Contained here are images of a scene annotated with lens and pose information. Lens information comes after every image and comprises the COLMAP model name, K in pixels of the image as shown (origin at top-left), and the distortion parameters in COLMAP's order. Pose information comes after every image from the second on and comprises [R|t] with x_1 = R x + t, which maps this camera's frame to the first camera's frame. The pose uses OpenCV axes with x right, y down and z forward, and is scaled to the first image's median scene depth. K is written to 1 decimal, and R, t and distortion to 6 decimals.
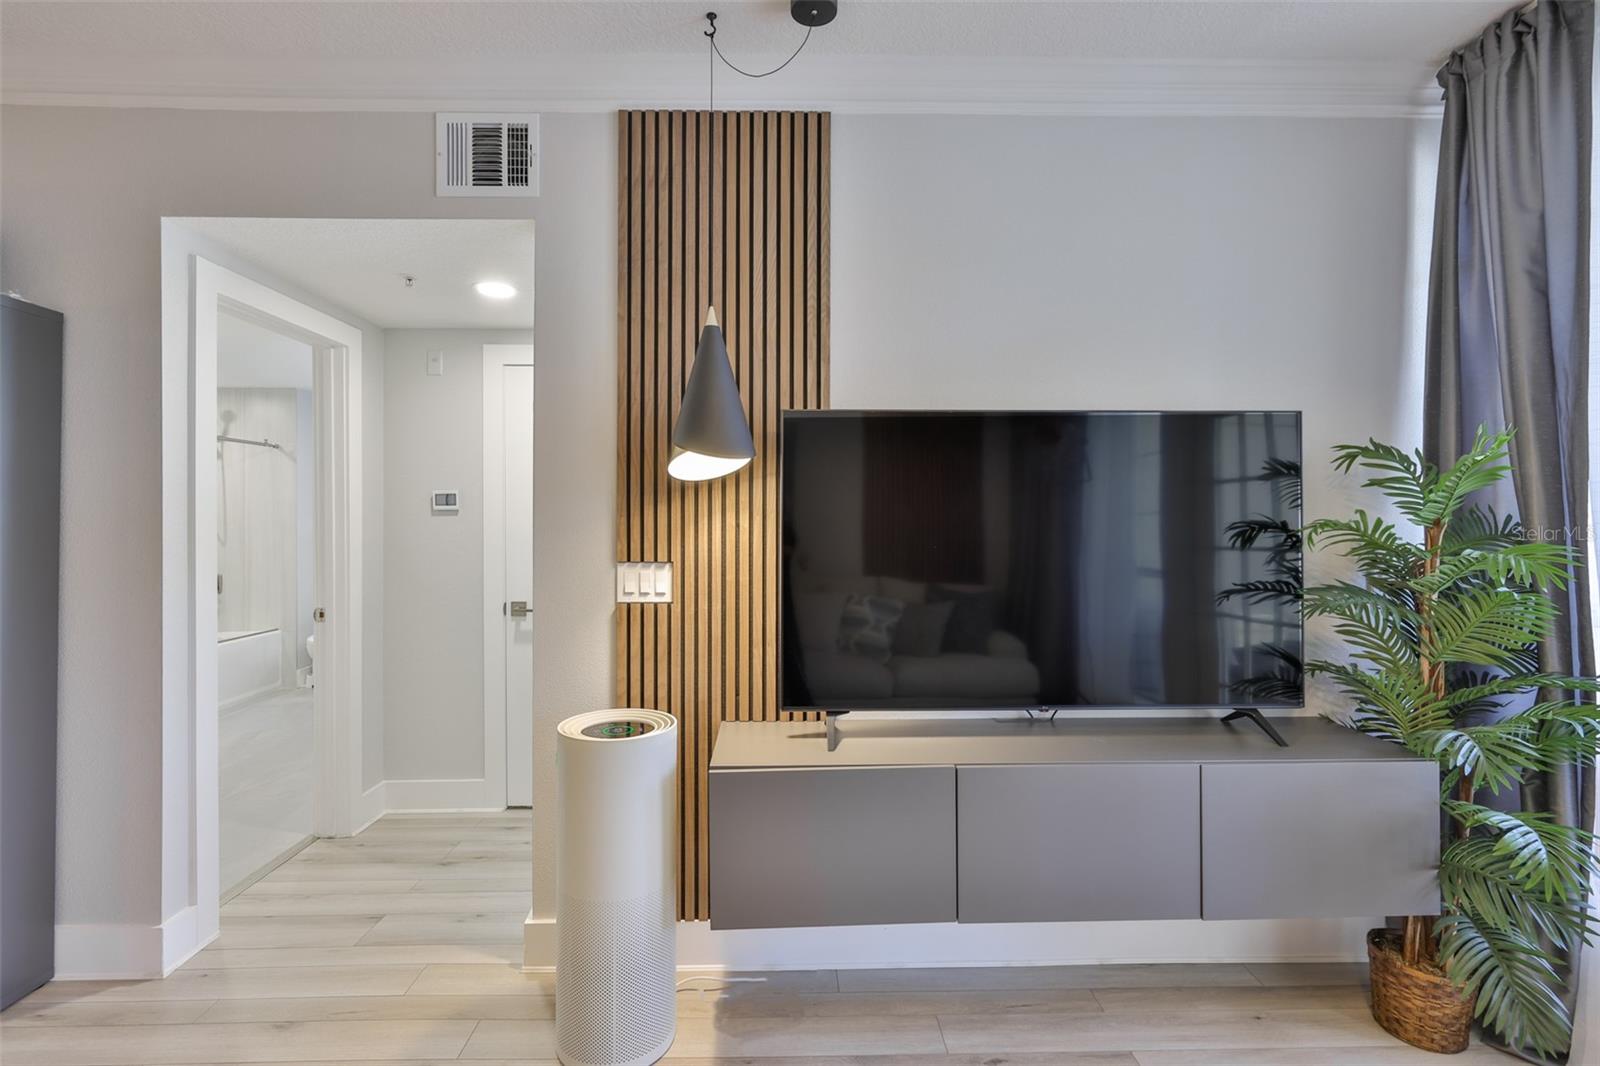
lens RADIAL K [[737.8, 0, 795.5], [0, 737.8, 523.4], [0, 0, 1]] dist [-0.003570, -0.000018]
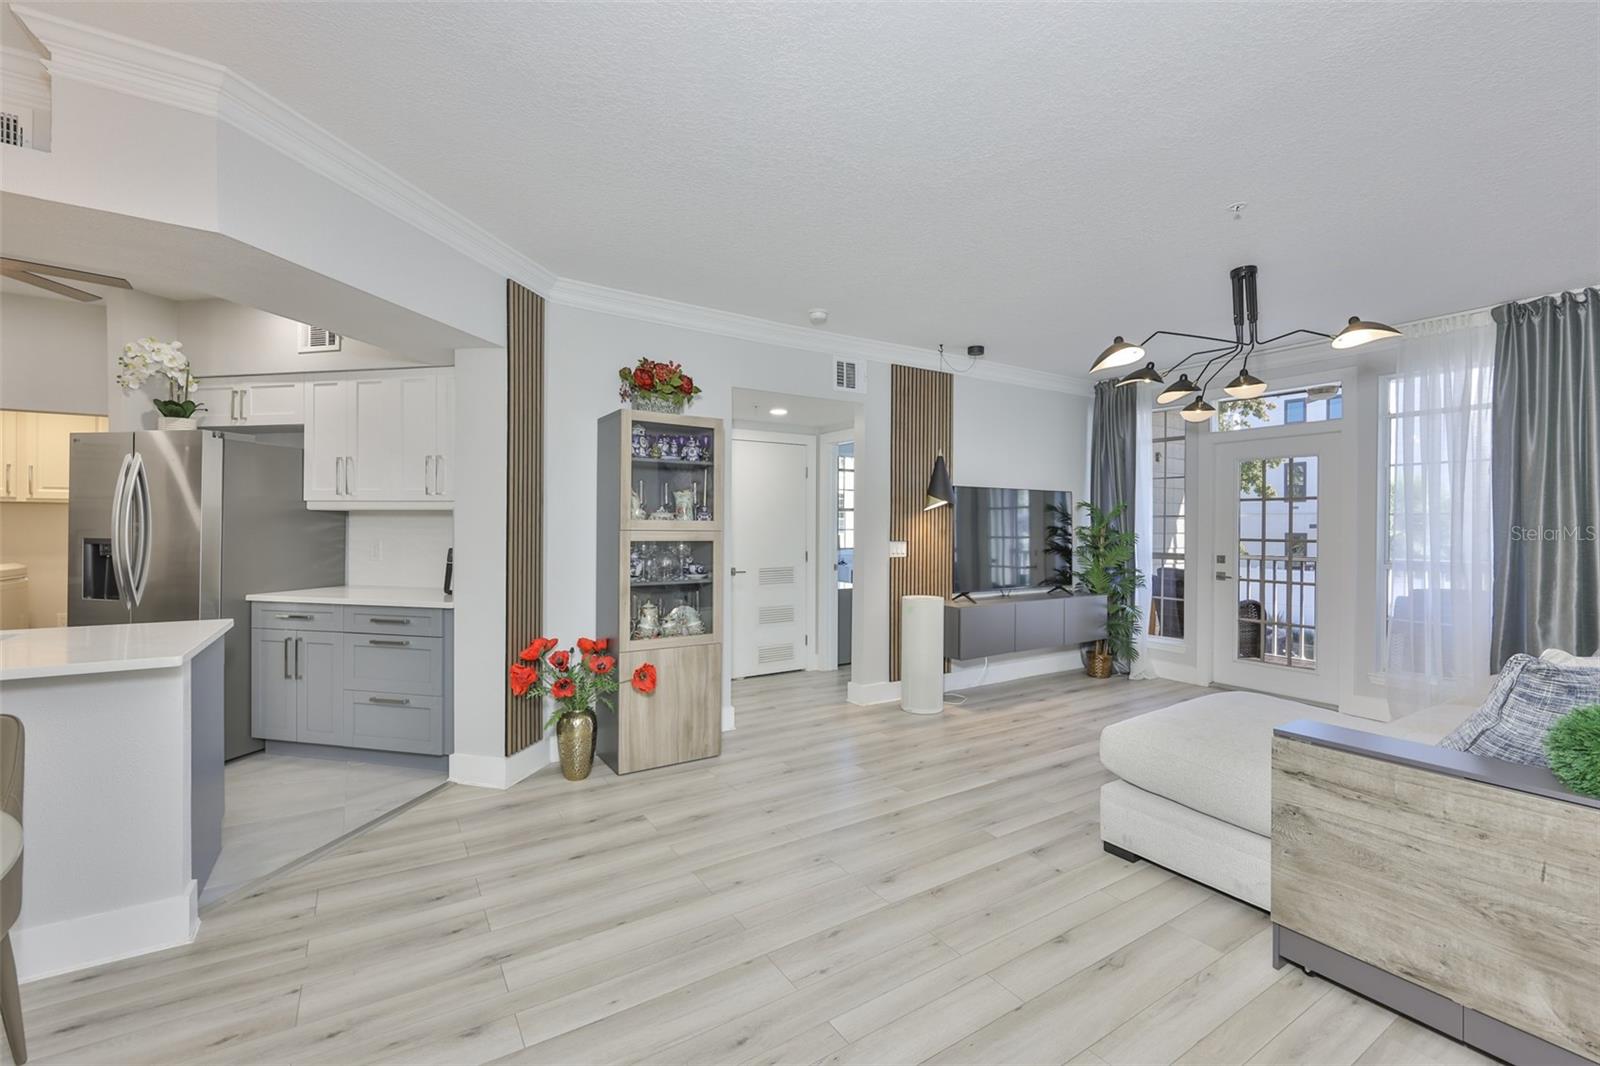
lens RADIAL K [[679.5, 0, 801.4], [0, 679.5, 523.1], [0, 0, 1]] dist [-0.003925, 0.001466]
pose [[0.855855, 0.004030, 0.517201, -1.699436], [-0.005756, 0.999982, 0.001734, -0.010790], [-0.517184, -0.004461, 0.855862, -0.838922]]
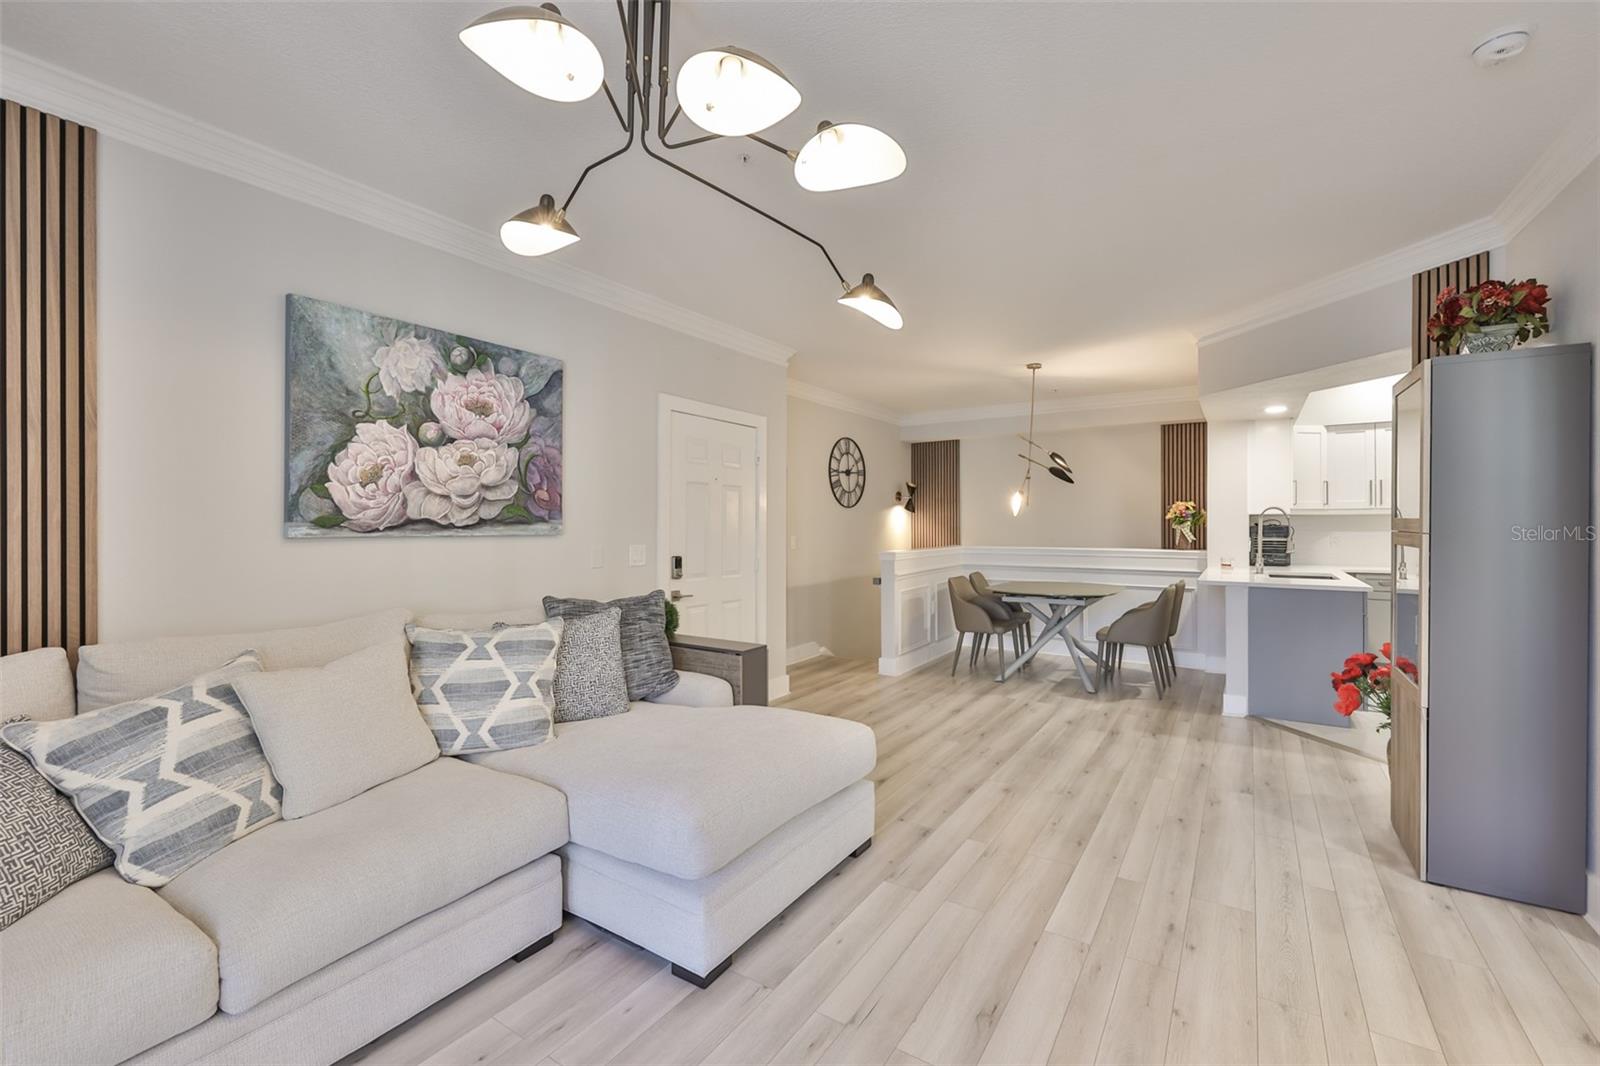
lens RADIAL K [[679.5, 0, 805.6], [0, 679.5, 521.2], [0, 0, 1]] dist [-0.003925, 0.001466]
pose [[-0.567119, -0.003543, -0.823628, 0.562674], [0.002590, 0.999978, -0.006085, -0.003436], [0.823631, -0.005584, -0.567098, 0.574781]]
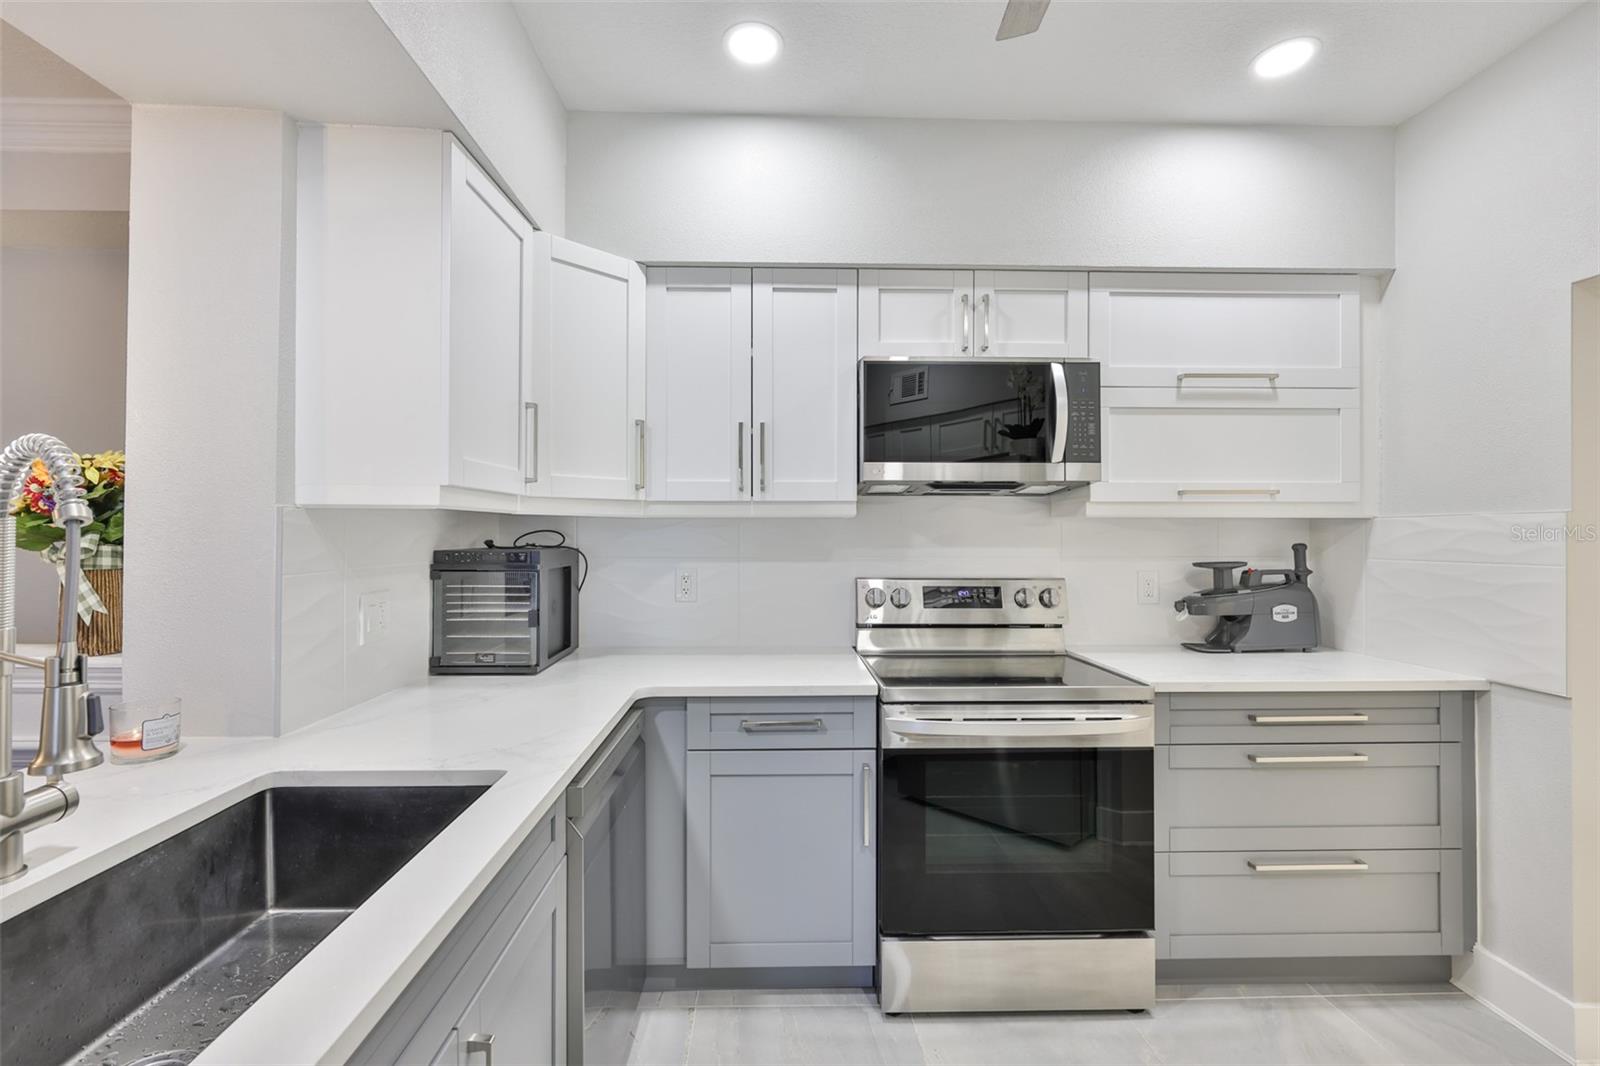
lens RADIAL K [[679.5, 0, 789.0], [0, 679.5, 534.3], [0, 0, 1]] dist [-0.003925, 0.001466]
pose [[0.003147, -0.001103, -0.999994, -2.003552], [0.000017, 0.999999, -0.001103, -0.015634], [0.999995, -0.000014, 0.003147, 0.972157]]
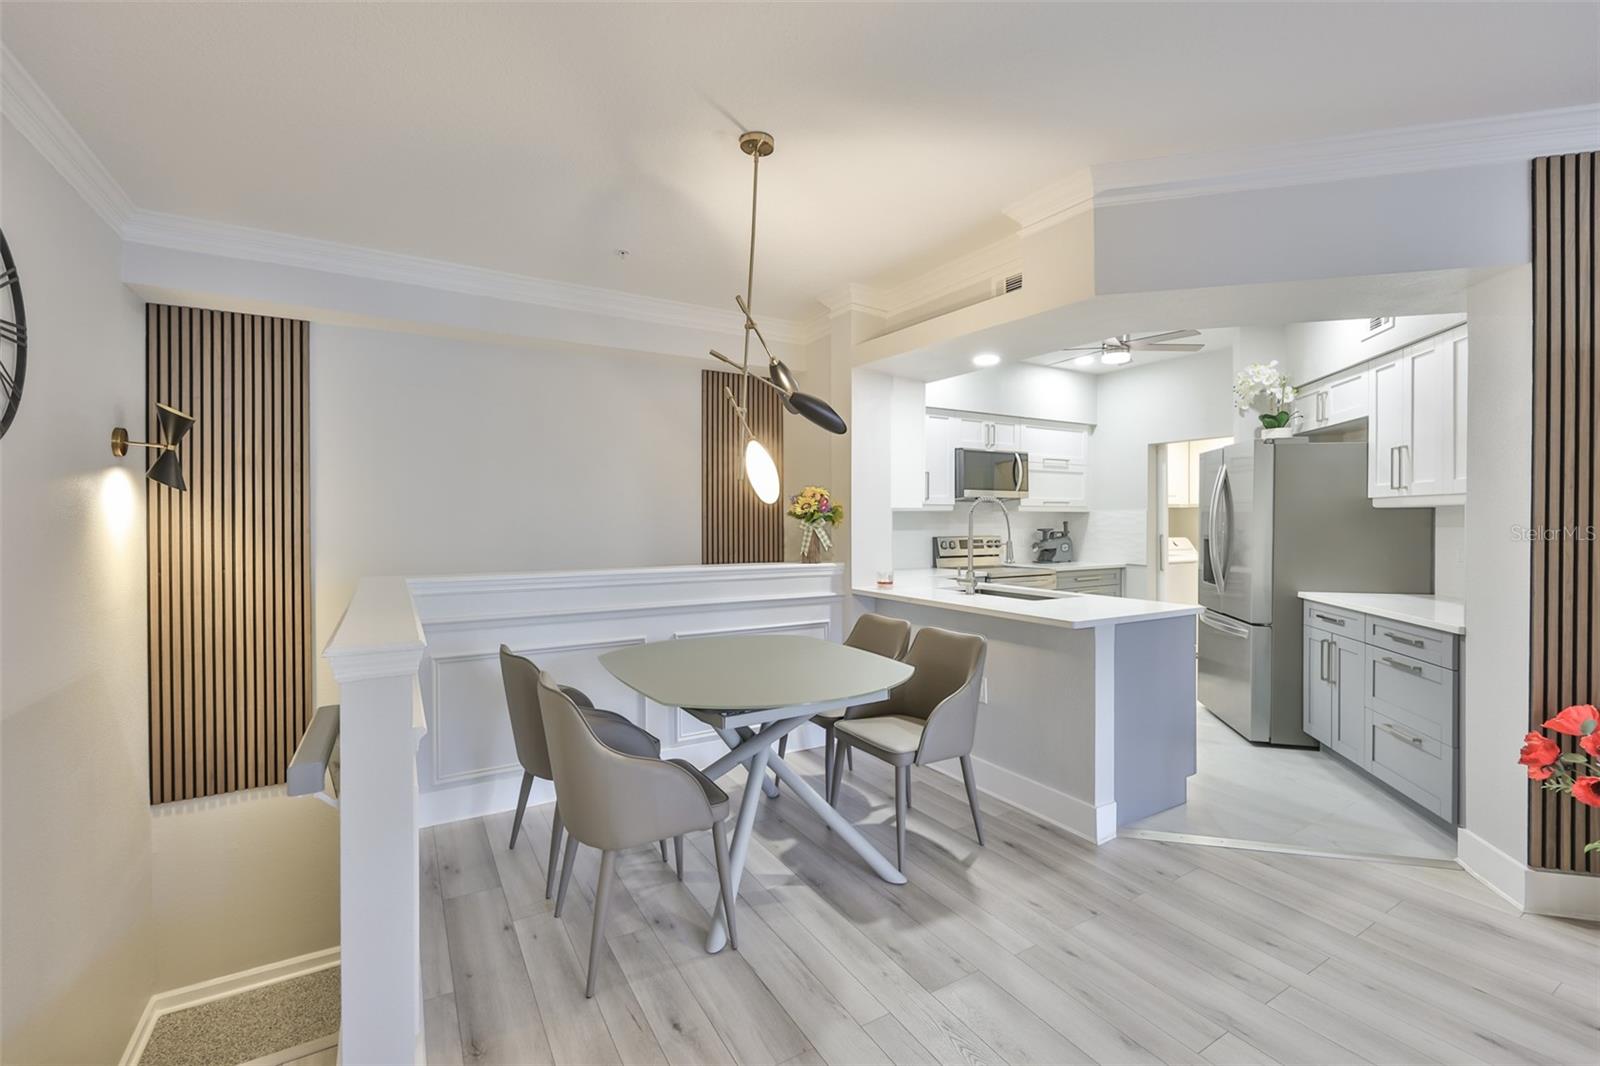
lens RADIAL K [[679.5, 0, 792.0], [0, 679.5, 526.0], [0, 0, 1]] dist [-0.003925, 0.001466]
pose [[0.487191, 0.006177, -0.873273, -1.116242], [0.003150, 0.999956, 0.008831, -0.010982], [0.873290, -0.007053, 0.487151, -0.670699]]
